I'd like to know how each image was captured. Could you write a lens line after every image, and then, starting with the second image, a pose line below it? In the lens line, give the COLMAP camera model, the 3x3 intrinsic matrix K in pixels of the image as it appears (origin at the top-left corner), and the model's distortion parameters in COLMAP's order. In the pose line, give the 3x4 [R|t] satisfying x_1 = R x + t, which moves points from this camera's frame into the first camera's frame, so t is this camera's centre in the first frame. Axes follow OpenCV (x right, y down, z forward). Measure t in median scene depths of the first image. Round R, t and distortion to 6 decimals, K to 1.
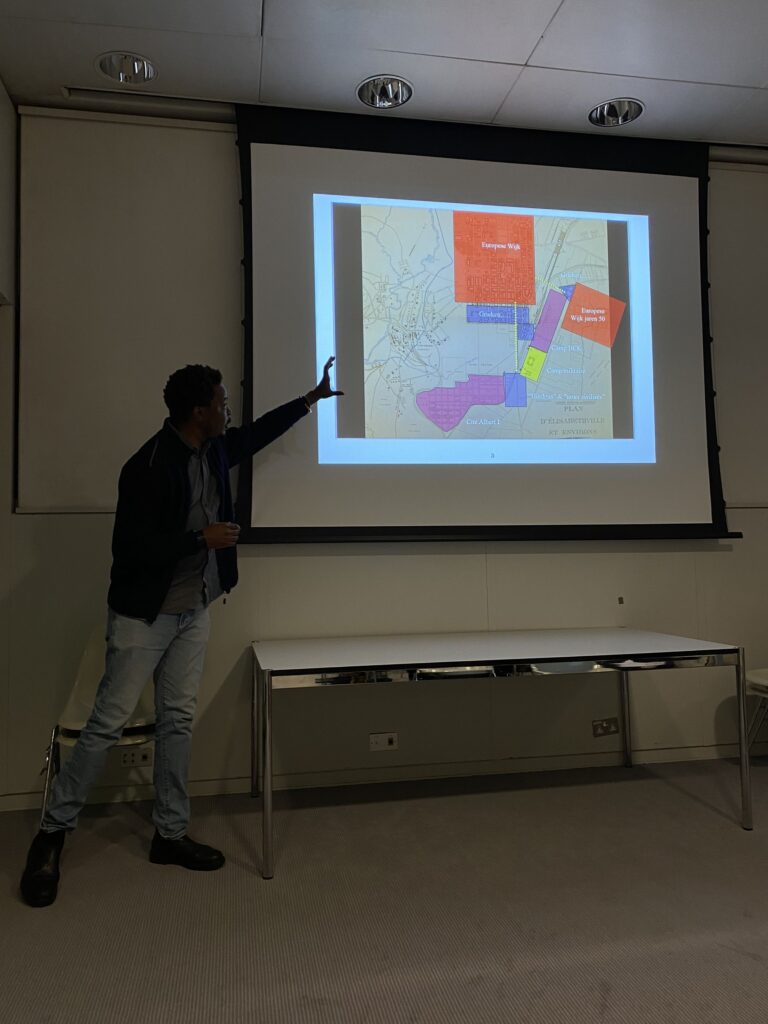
lens RADIAL K [[774.6, 0, 378.6], [0, 774.6, 506.1], [0, 0, 1]] dist [0.015073, 0.001357]
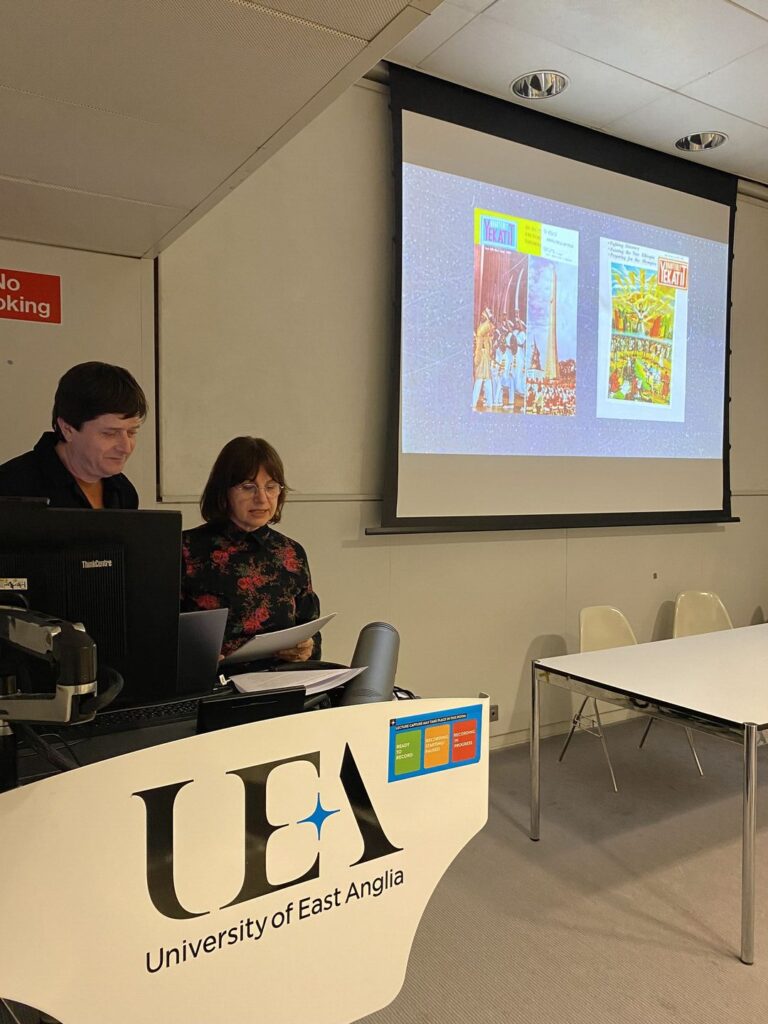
lens RADIAL K [[777.8, 0, 390.0], [0, 777.8, 510.1], [0, 0, 1]] dist [0.009661, 0.006359]
pose [[0.933867, 0.007555, 0.357542, -0.492041], [-0.043164, 0.994849, 0.091718, -0.067666], [-0.355007, -0.101085, 0.929382, 0.074595]]
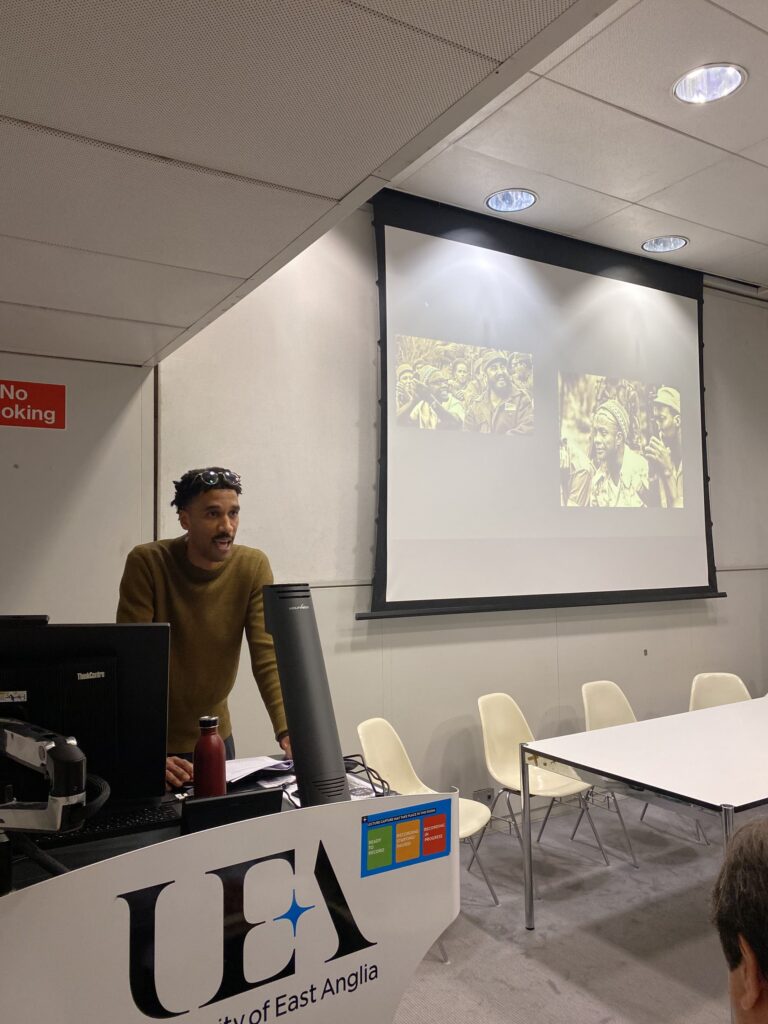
lens RADIAL K [[777.5, 0, 395.8], [0, 777.5, 503.1], [0, 0, 1]] dist [0.010545, -0.001096]
pose [[0.933069, 0.025051, 0.358823, -0.489206], [-0.023199, 0.999686, -0.009467, -0.088079], [-0.358948, 0.000509, 0.933357, 0.037074]]
